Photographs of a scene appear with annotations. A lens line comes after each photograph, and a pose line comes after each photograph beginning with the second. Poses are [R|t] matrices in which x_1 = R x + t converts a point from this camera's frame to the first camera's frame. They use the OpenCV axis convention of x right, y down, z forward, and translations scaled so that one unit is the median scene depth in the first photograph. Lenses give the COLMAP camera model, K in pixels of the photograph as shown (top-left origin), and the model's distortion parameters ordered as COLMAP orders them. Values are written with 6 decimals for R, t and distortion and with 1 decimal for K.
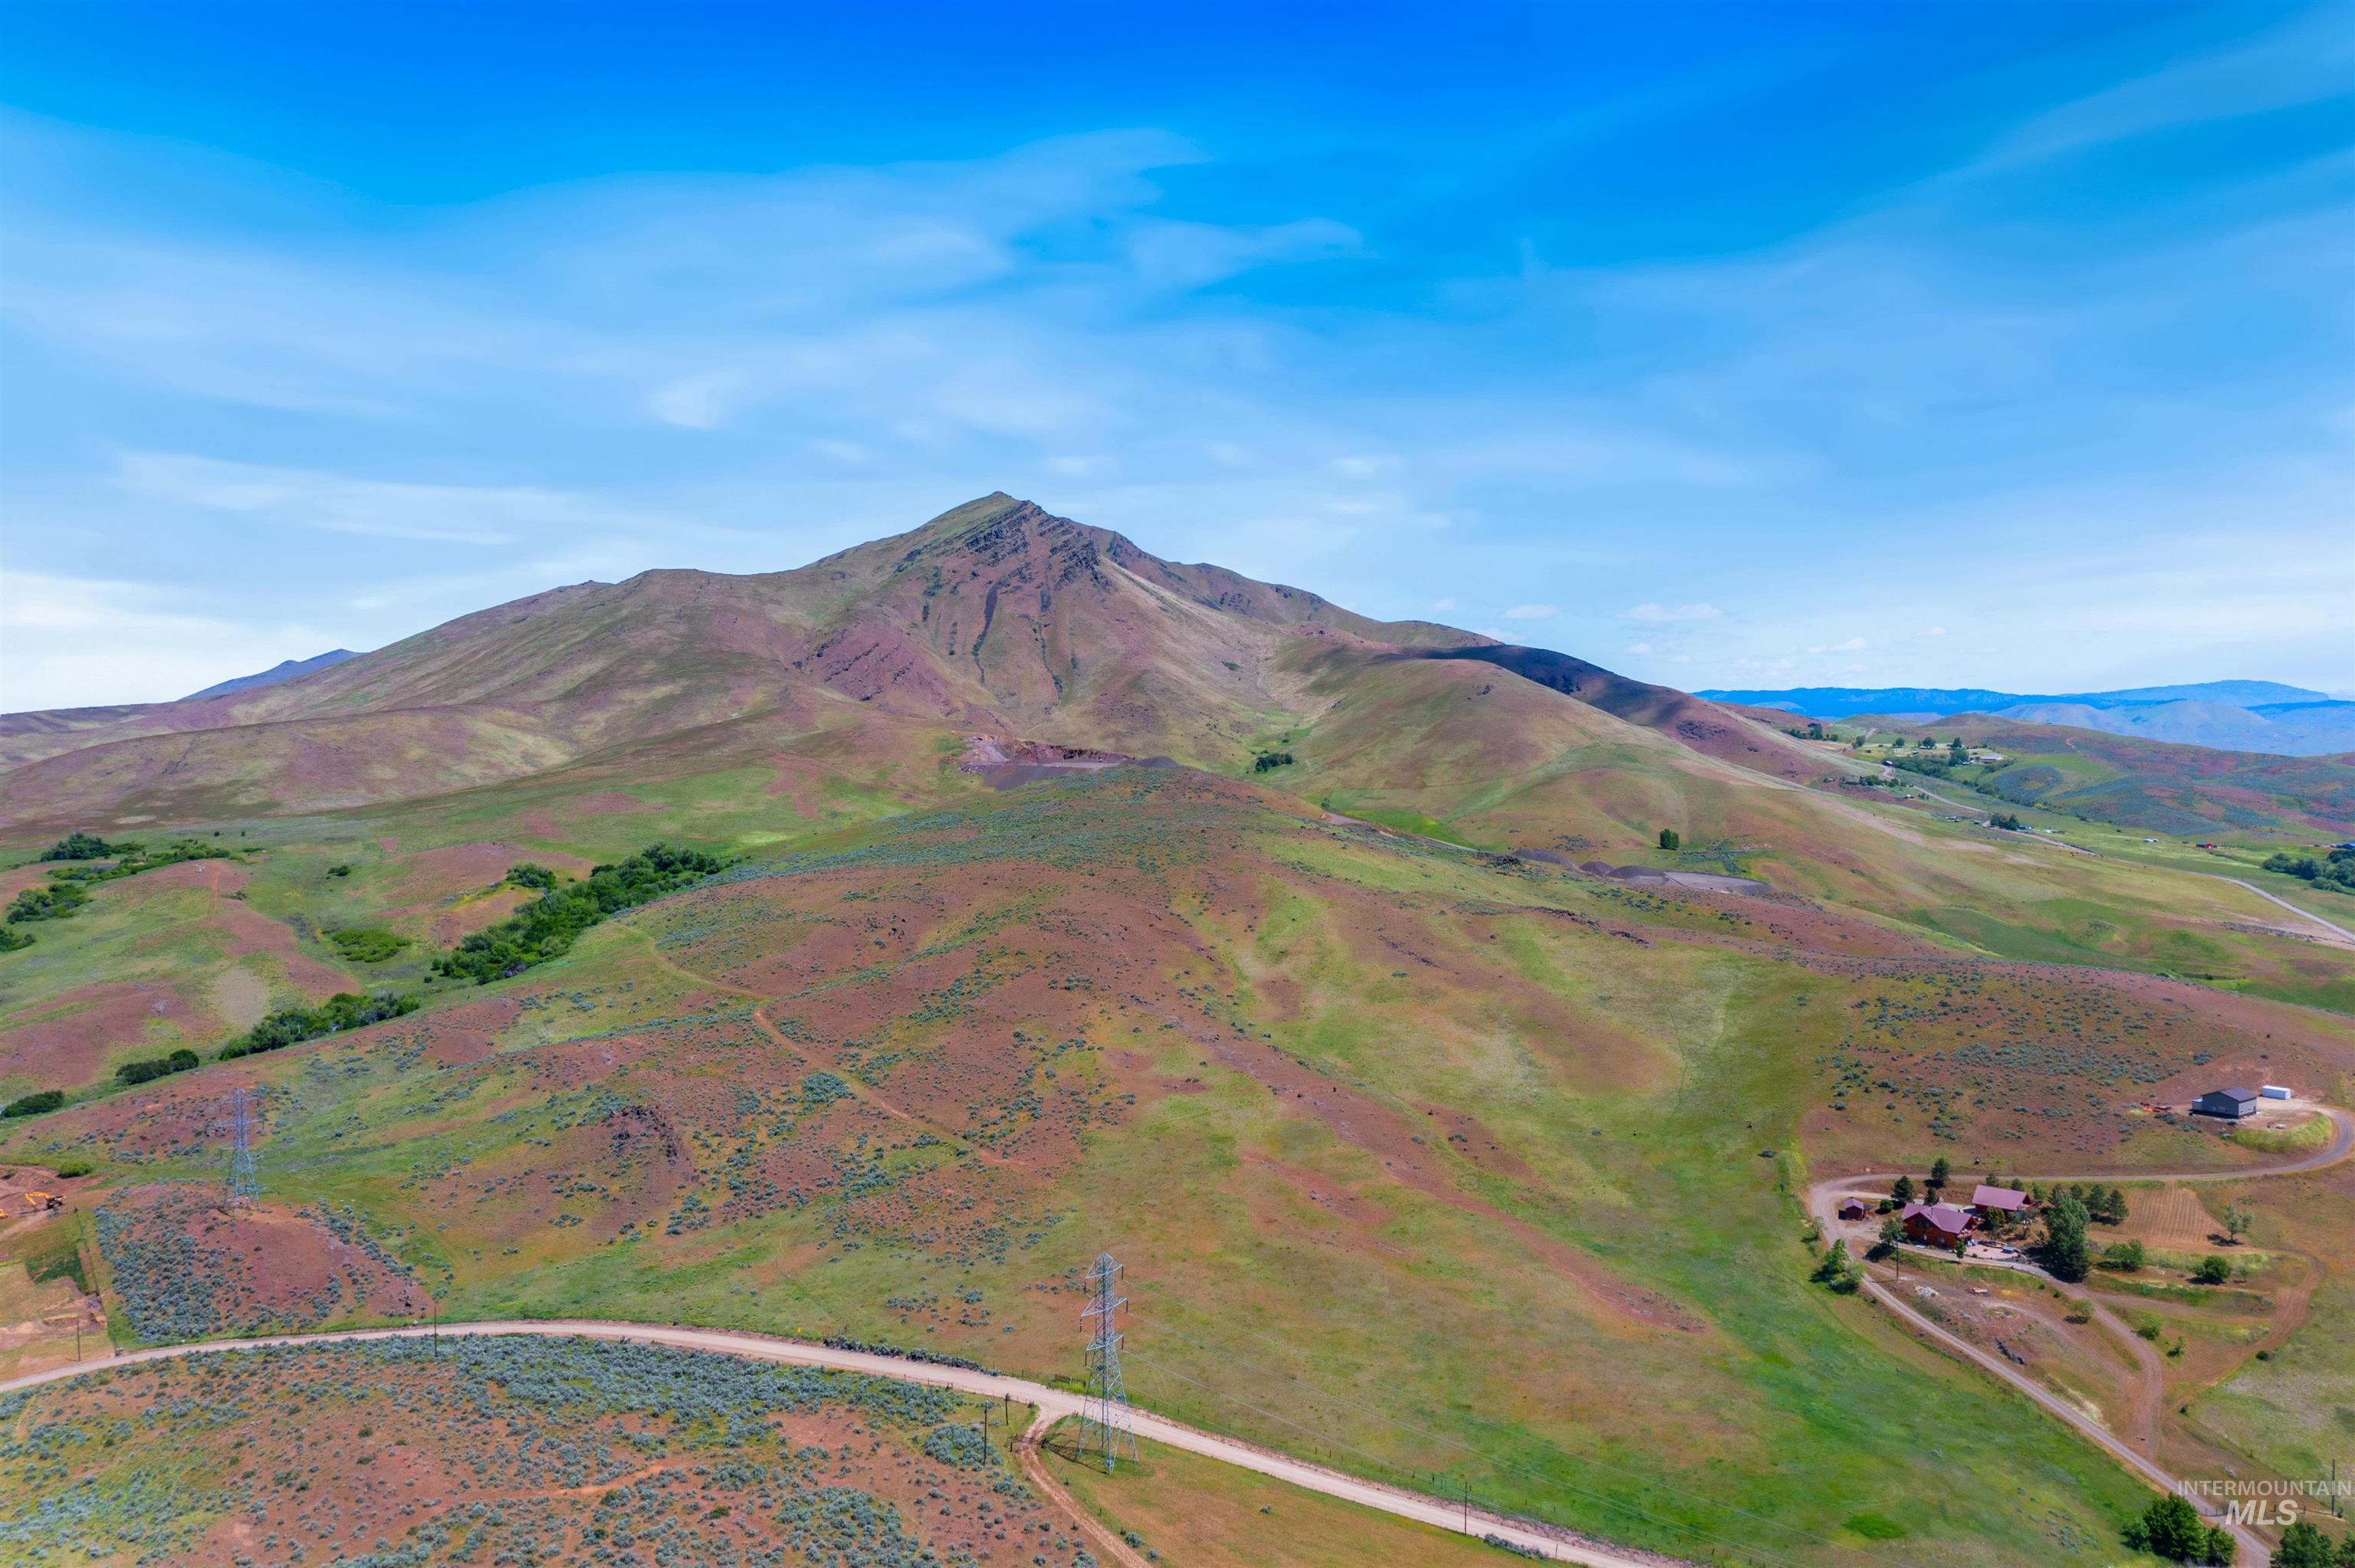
lens RADIAL K [[1844.3, 0, 1176.8], [0, 1844.3, 762.3], [0, 0, 1]] dist [-0.014180, 0.003028]
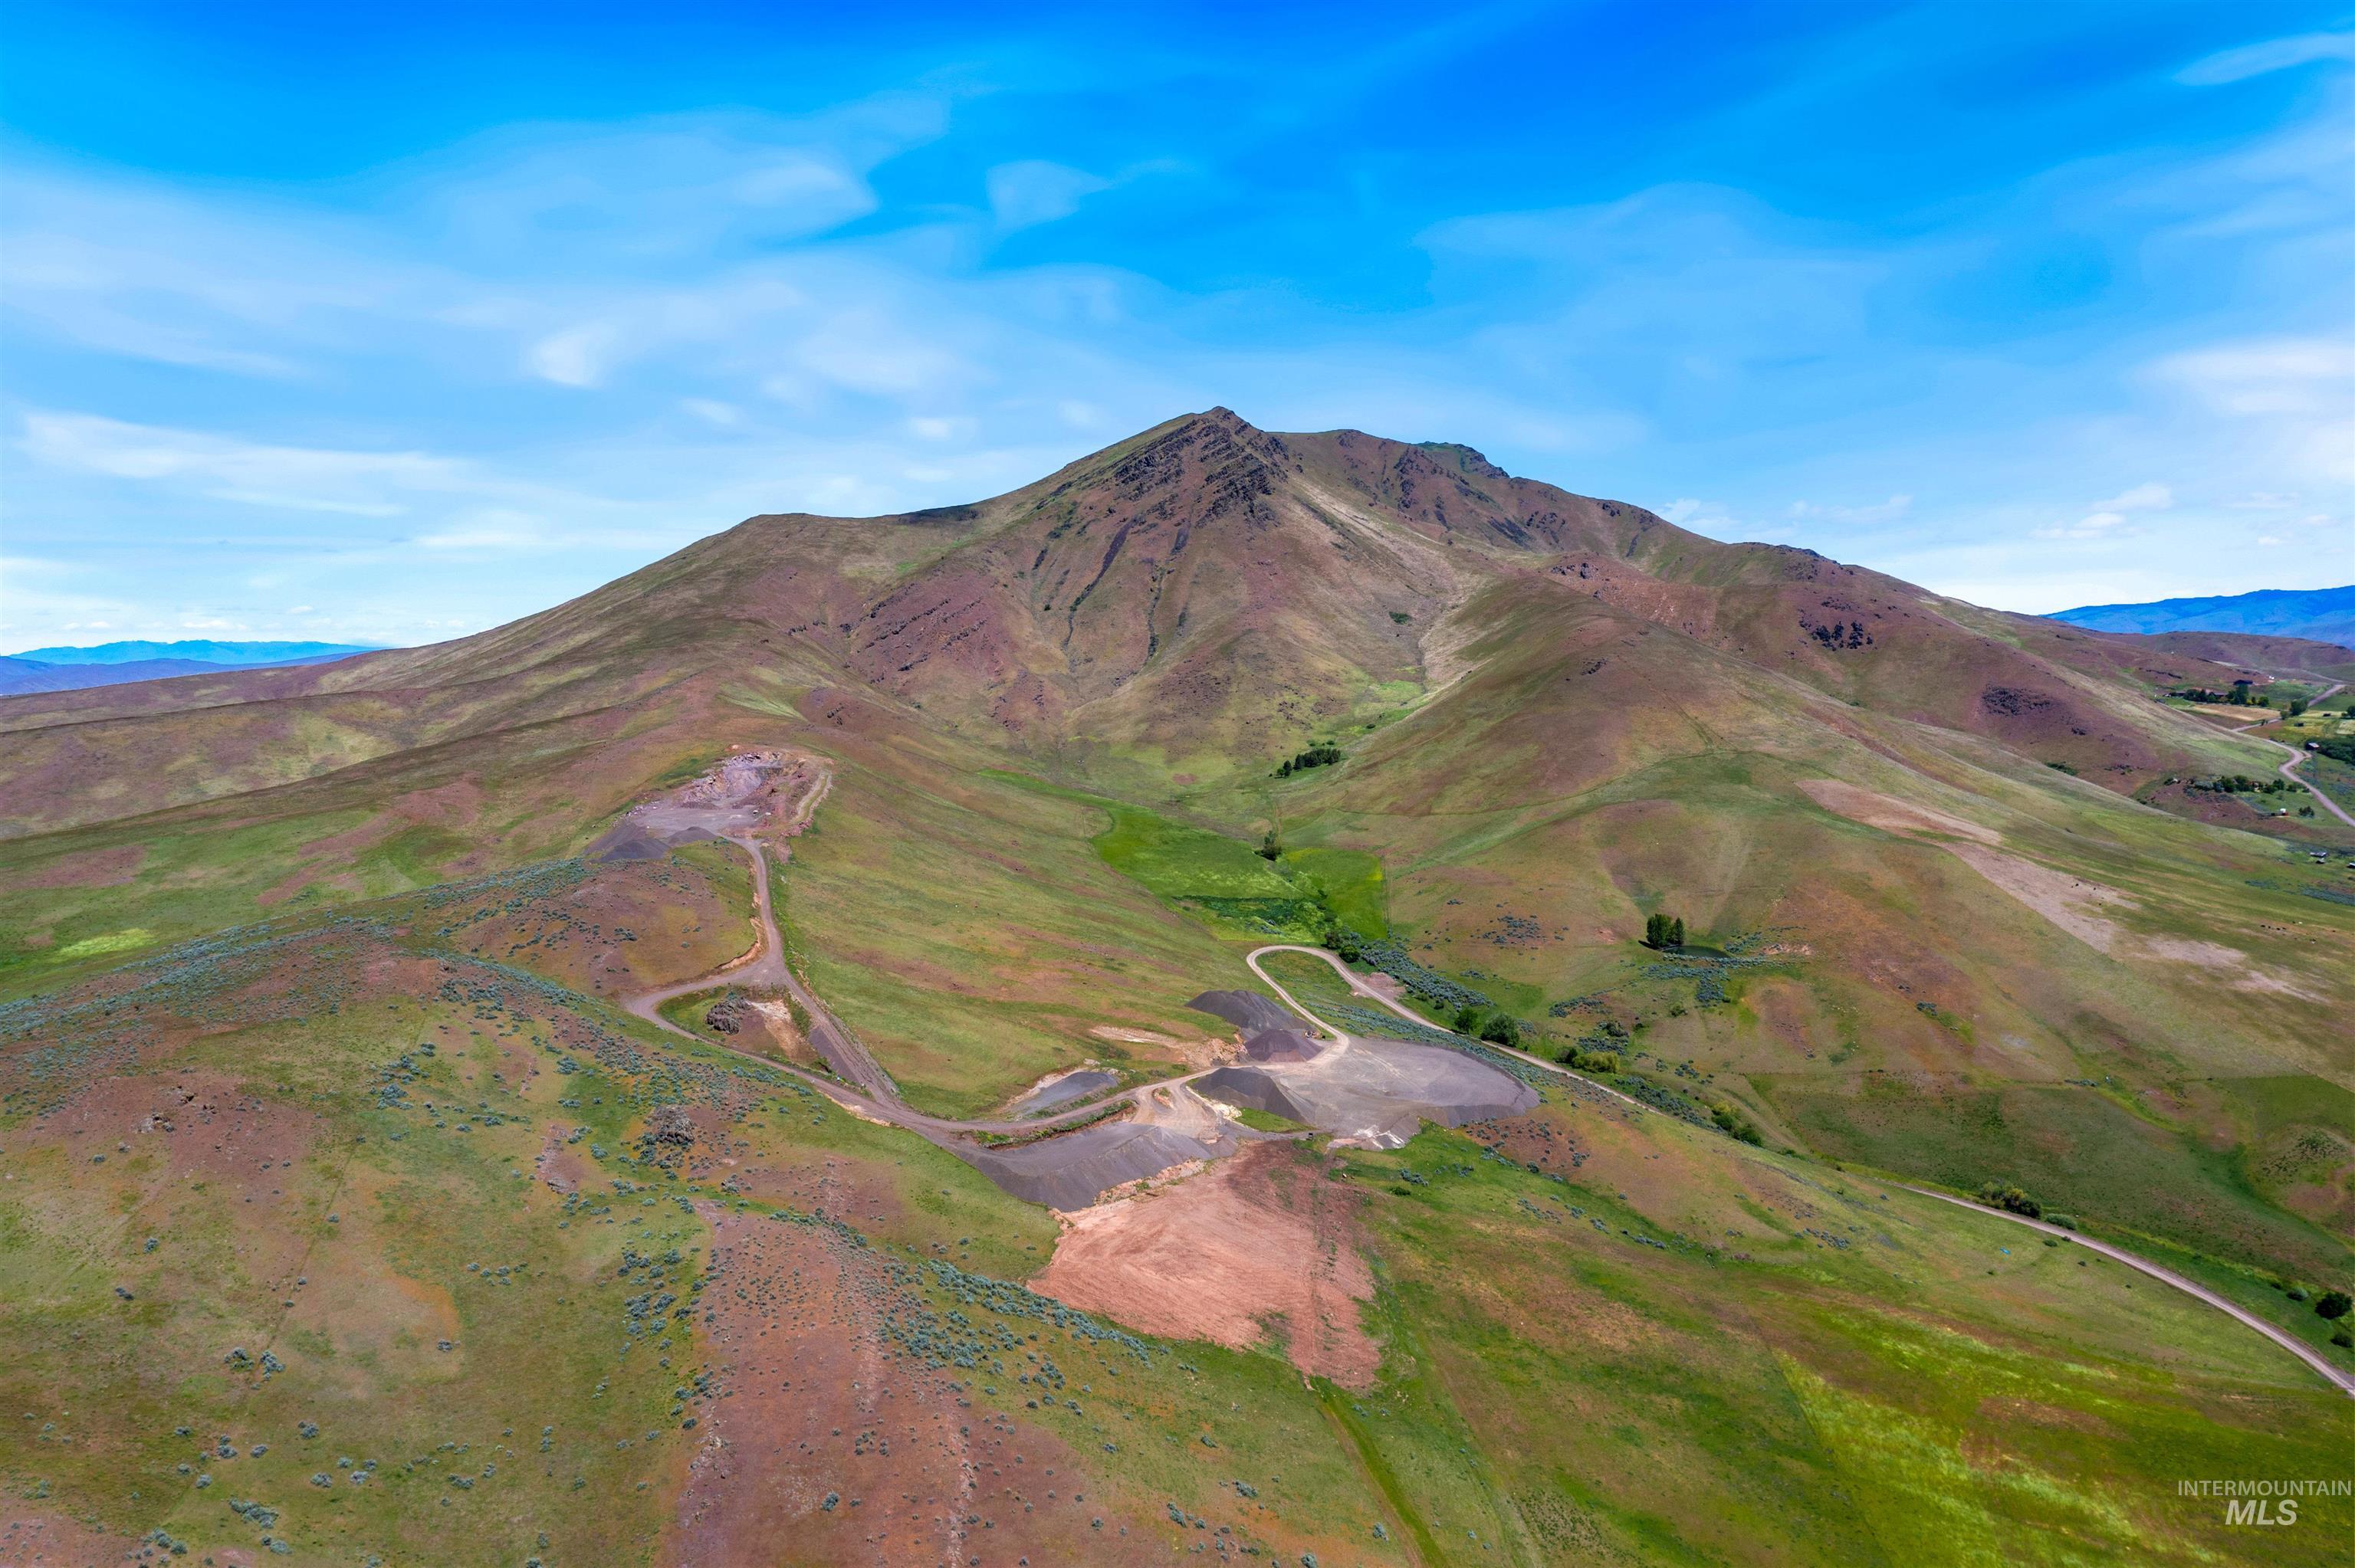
lens RADIAL K [[1845.2, 0, 1174.4], [0, 1845.2, 764.9], [0, 0, 1]] dist [-0.023279, 0.008518]
pose [[0.955712, 0.015943, -0.293870, 0.243472], [0.000034, 0.998526, 0.054282, -0.043930], [0.294303, -0.051888, 0.954303, 0.268588]]
